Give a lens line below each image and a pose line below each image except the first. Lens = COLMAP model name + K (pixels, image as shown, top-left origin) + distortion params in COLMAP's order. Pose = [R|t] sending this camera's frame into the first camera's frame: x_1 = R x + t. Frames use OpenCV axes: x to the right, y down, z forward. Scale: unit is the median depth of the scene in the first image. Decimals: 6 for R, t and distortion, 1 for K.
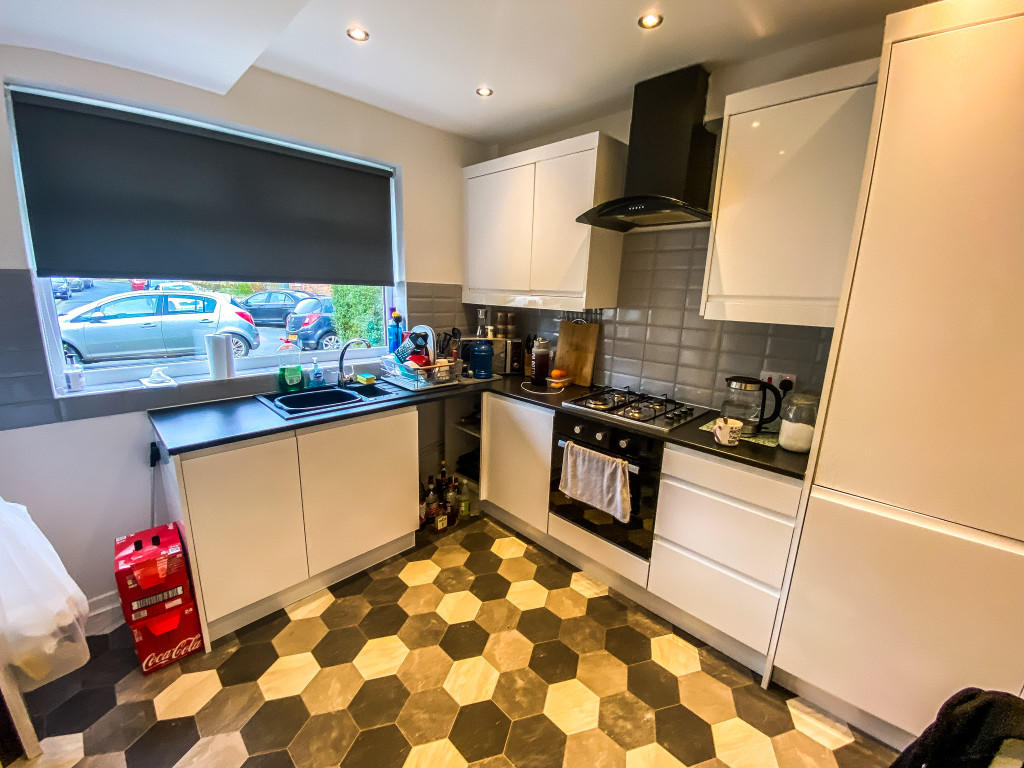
lens RADIAL K [[417.0, 0, 512.0], [0, 417.0, 384.0], [0, 0, 1]] dist [0.015380, -0.021702]
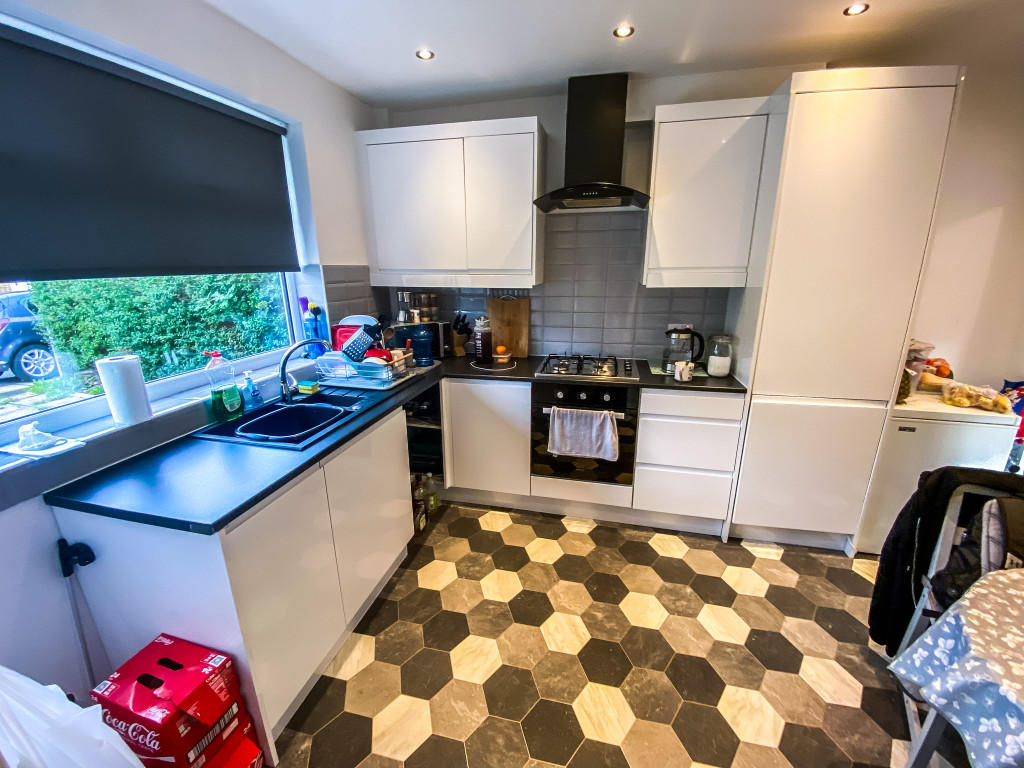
lens RADIAL K [[417.0, 0, 512.0], [0, 417.0, 384.0], [0, 0, 1]] dist [0.015380, -0.021702]
pose [[0.848890, -0.179846, 0.497033, -0.506408], [0.148884, 0.983618, 0.101631, -0.051368], [-0.507168, -0.012273, 0.861760, 0.105242]]
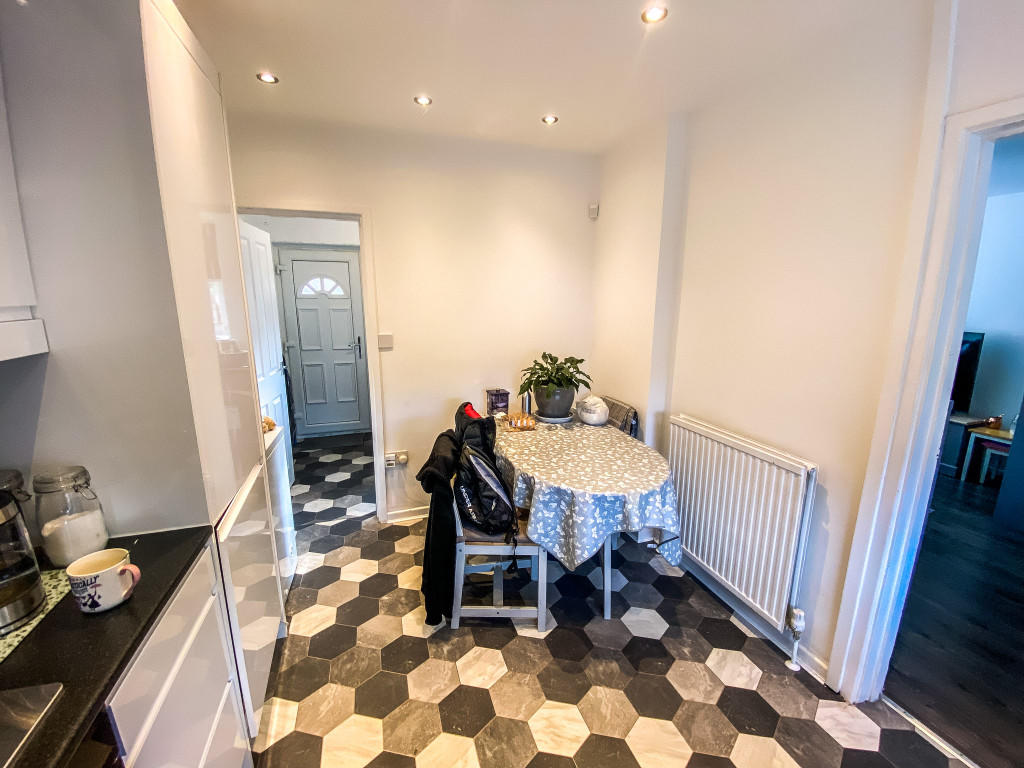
lens RADIAL K [[417.0, 0, 512.0], [0, 417.0, 384.0], [0, 0, 1]] dist [0.015380, -0.021702]
pose [[-0.893432, -0.114879, 0.434261, -0.433165], [0.074867, 0.915142, 0.396119, -0.296909], [-0.442916, 0.386418, -0.809016, 1.225637]]
